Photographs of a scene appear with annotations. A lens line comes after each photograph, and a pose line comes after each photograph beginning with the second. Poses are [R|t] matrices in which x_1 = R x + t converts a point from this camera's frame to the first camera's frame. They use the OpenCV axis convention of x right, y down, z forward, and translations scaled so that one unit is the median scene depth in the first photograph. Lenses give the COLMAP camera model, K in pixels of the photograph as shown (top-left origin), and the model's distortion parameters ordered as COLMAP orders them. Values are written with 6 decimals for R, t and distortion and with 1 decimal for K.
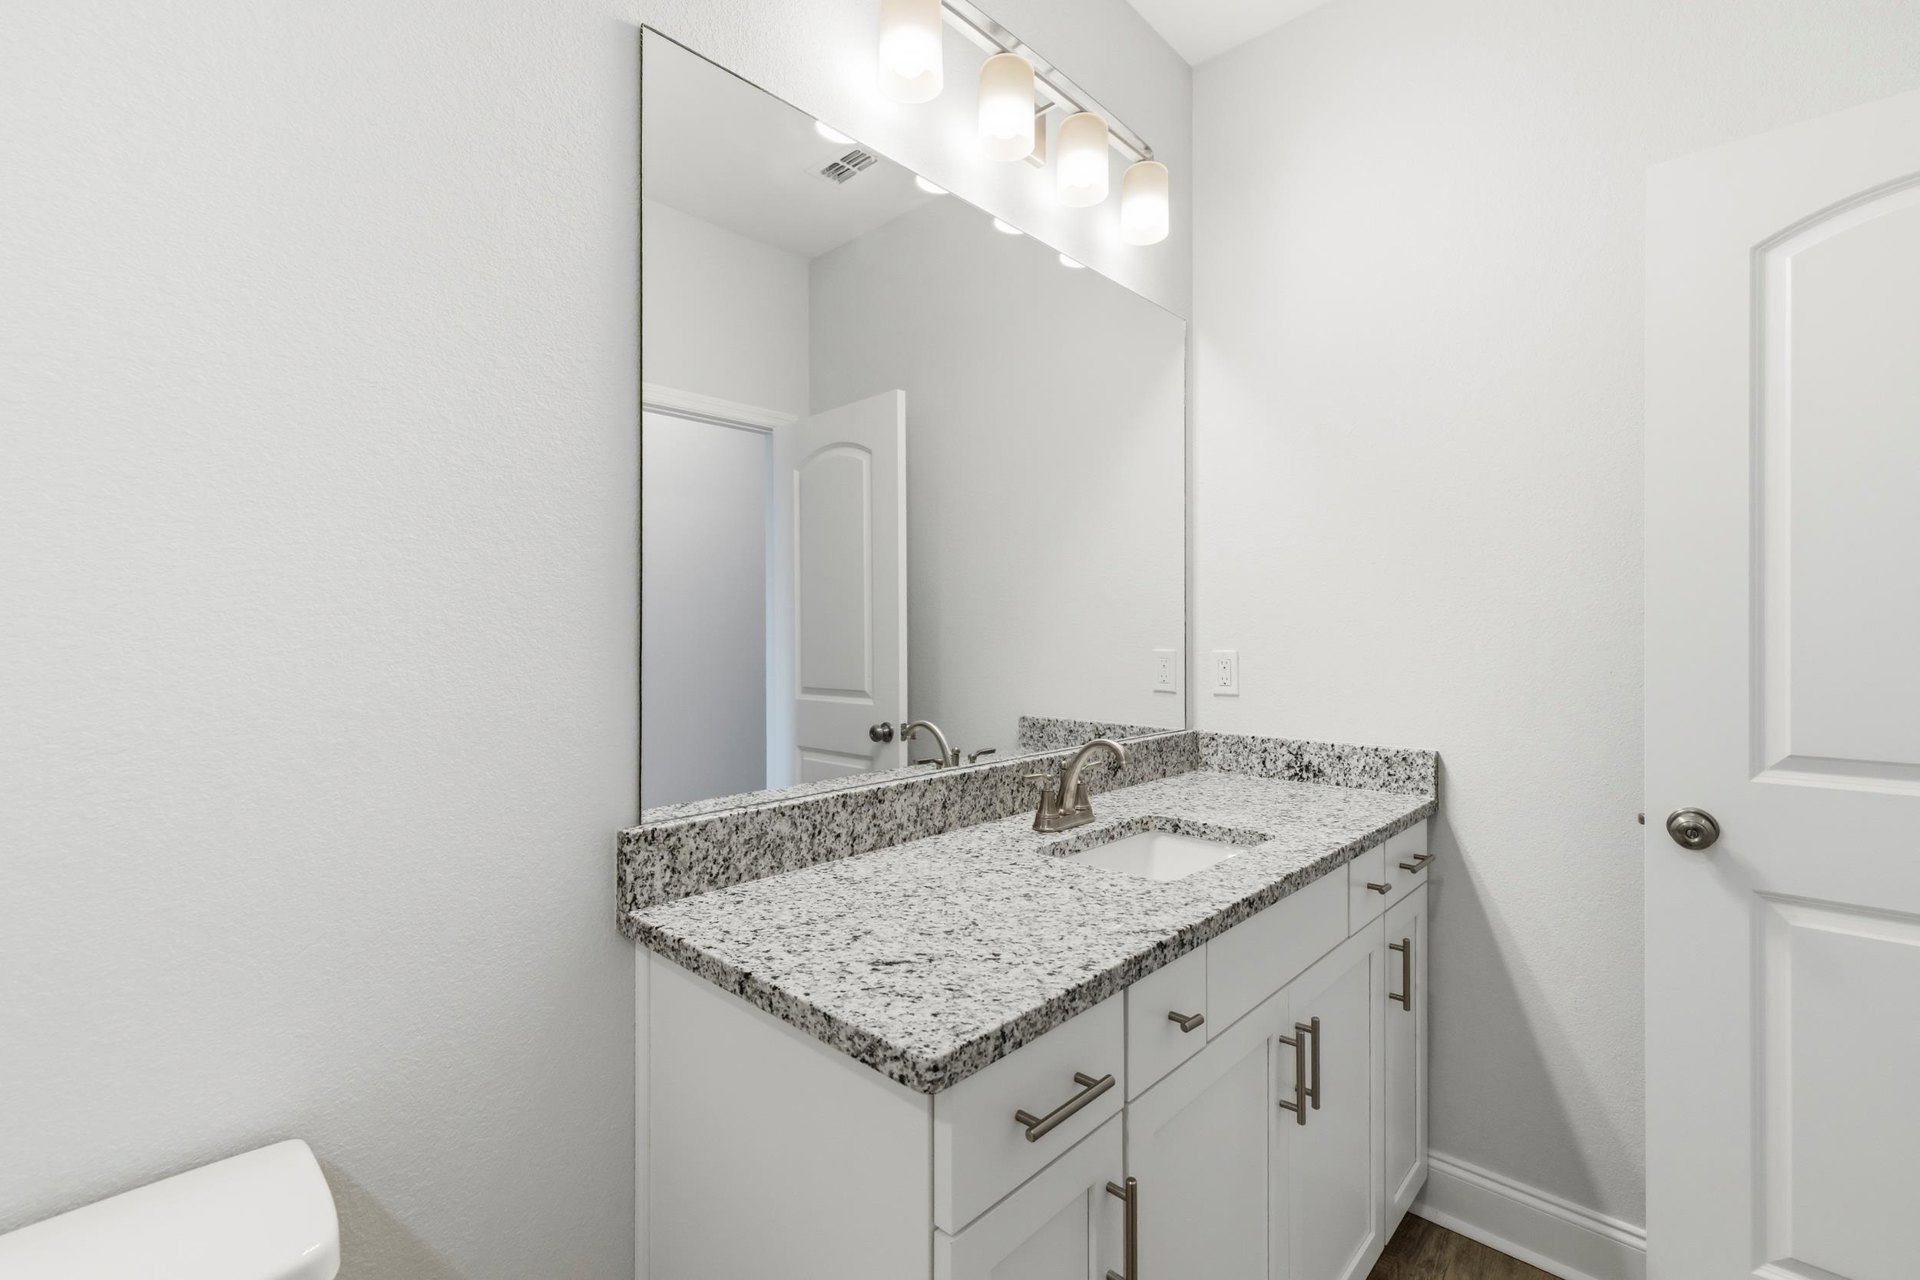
lens RADIAL K [[831.6, 0, 972.6], [0, 831.6, 631.9], [0, 0, 1]] dist [0.003103, -0.000794]
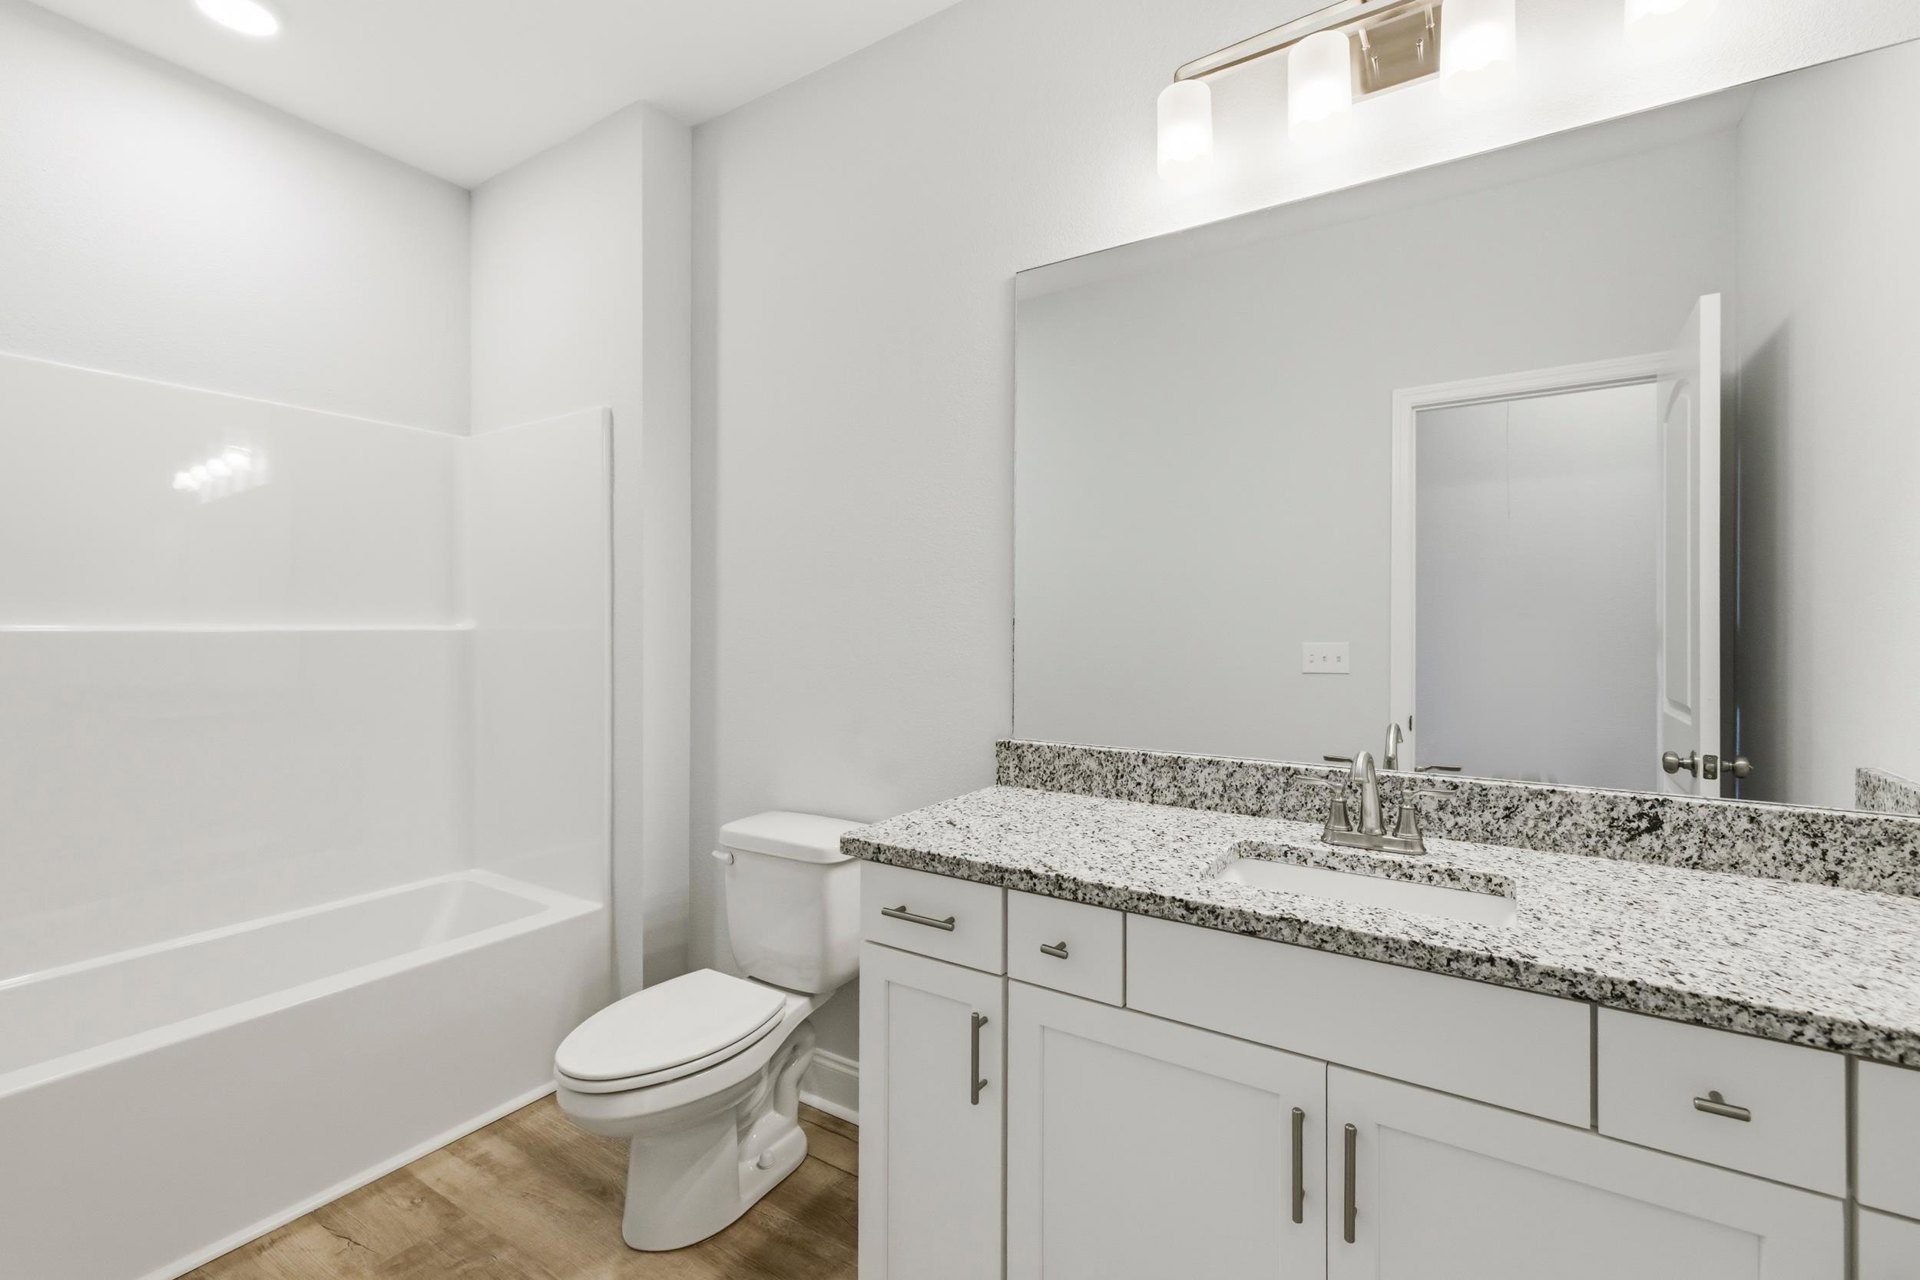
lens RADIAL K [[831.6, 0, 975.9], [0, 831.6, 642.5], [0, 0, 1]] dist [0.003103, -0.000794]
pose [[0.179937, 0.012922, -0.983593, 1.067979], [-0.004519, 0.999914, 0.012310, 0.008789], [0.983668, 0.002230, 0.179980, 0.512010]]
